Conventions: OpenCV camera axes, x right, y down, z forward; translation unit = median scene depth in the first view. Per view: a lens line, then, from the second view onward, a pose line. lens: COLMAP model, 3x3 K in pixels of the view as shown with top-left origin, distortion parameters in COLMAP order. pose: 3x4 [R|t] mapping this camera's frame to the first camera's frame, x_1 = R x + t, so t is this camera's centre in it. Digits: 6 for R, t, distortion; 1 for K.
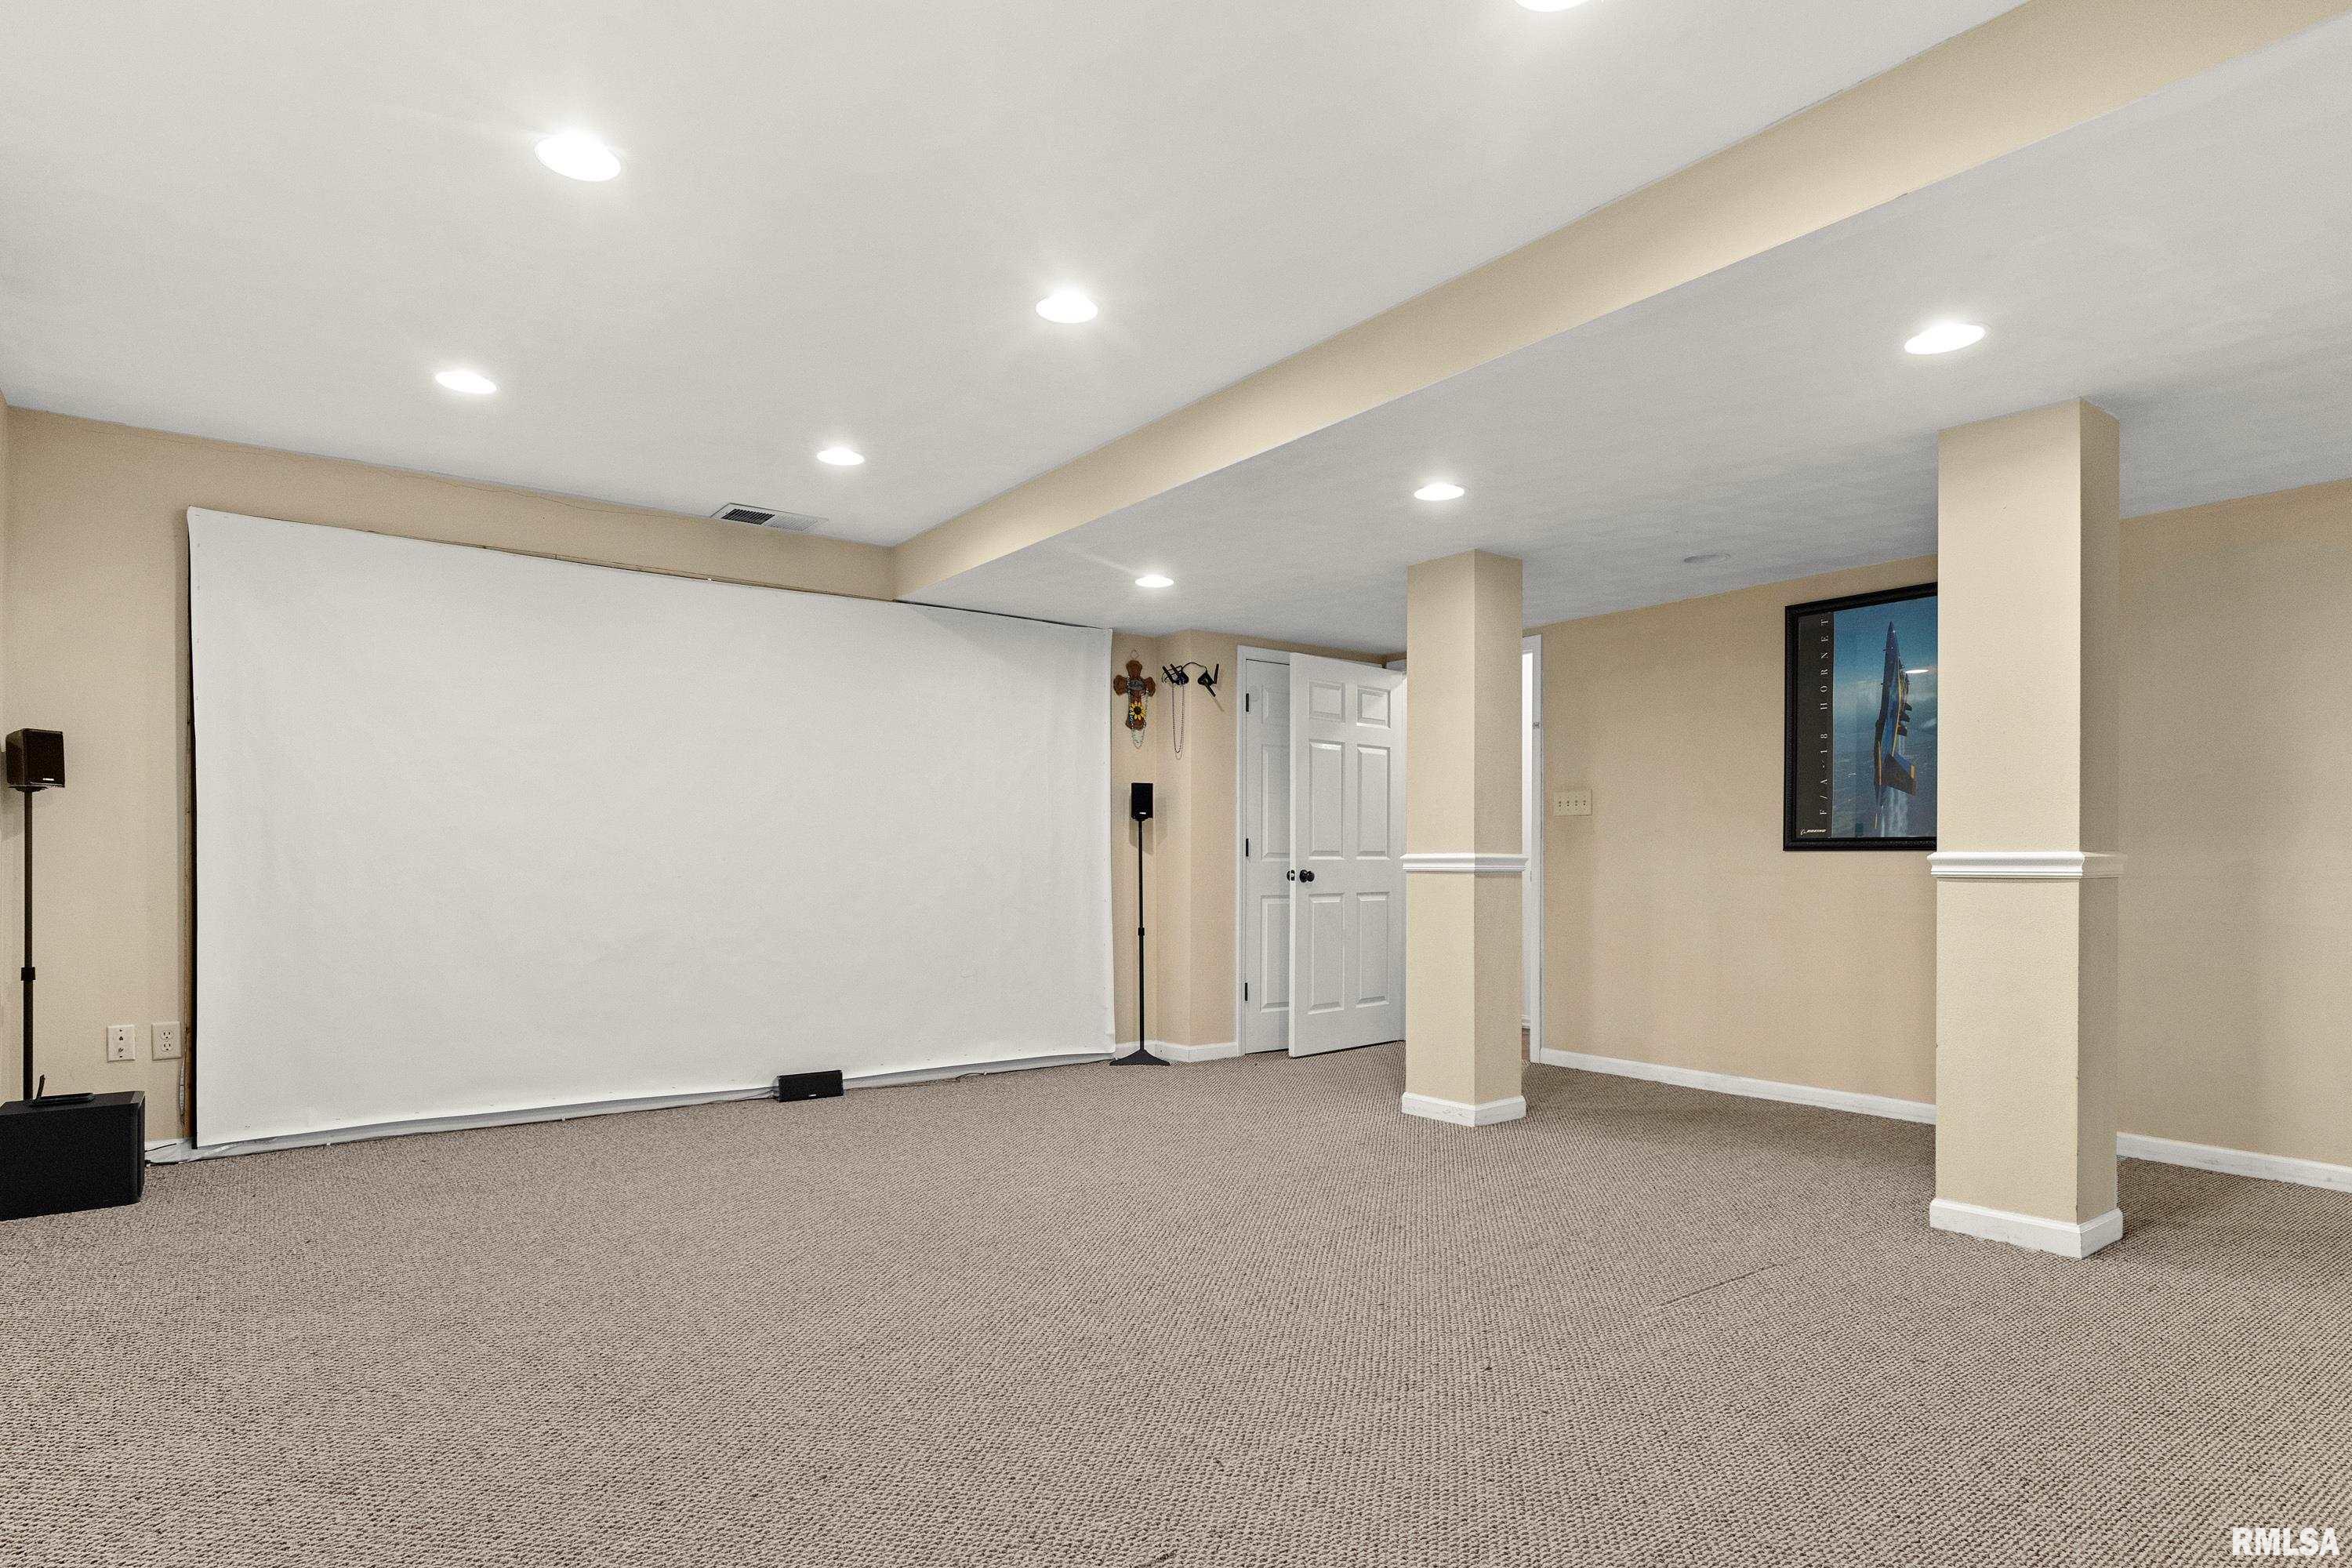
lens RADIAL K [[1269.0, 0, 1183.7], [0, 1269.0, 865.3], [0, 0, 1]] dist [0.006591, 0.000655]
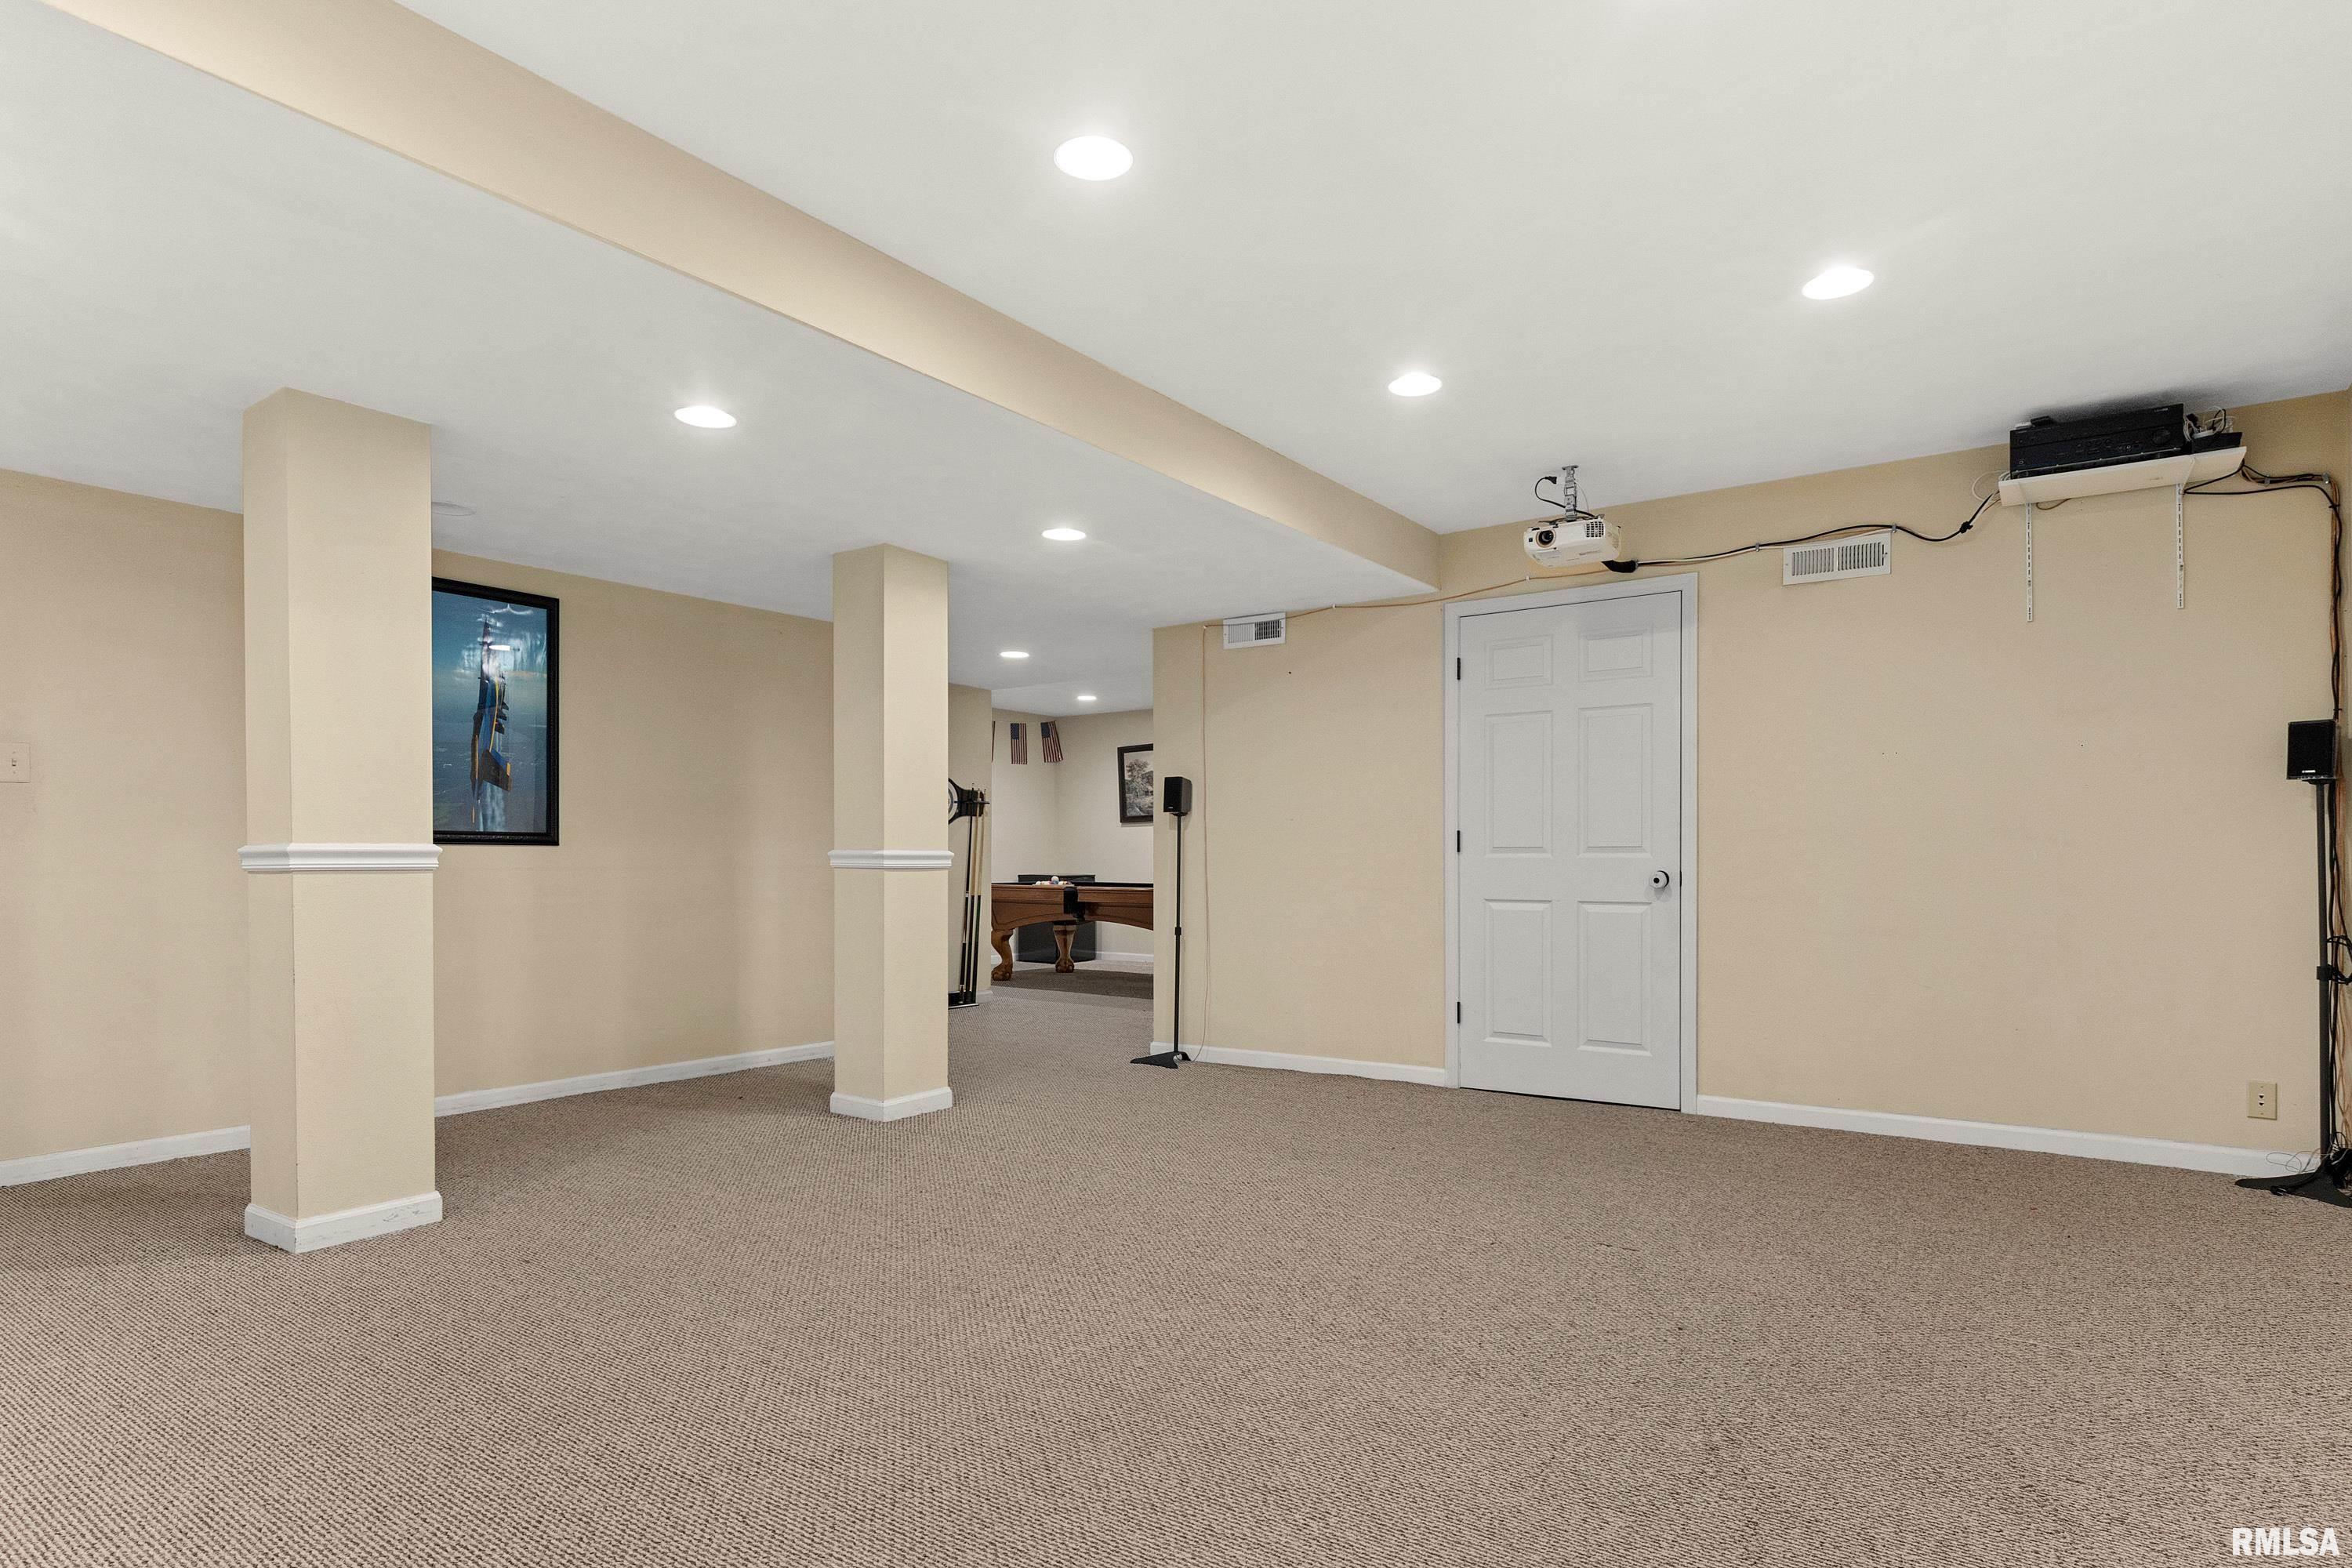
lens RADIAL K [[1269.0, 0, 1183.7], [0, 1269.0, 865.3], [0, 0, 1]] dist [0.006591, 0.000655]
pose [[-0.315133, -0.008680, 0.949008, -0.579913], [0.001732, 0.999951, 0.009721, -0.004114], [-0.949046, 0.004707, -0.315103, 0.795982]]
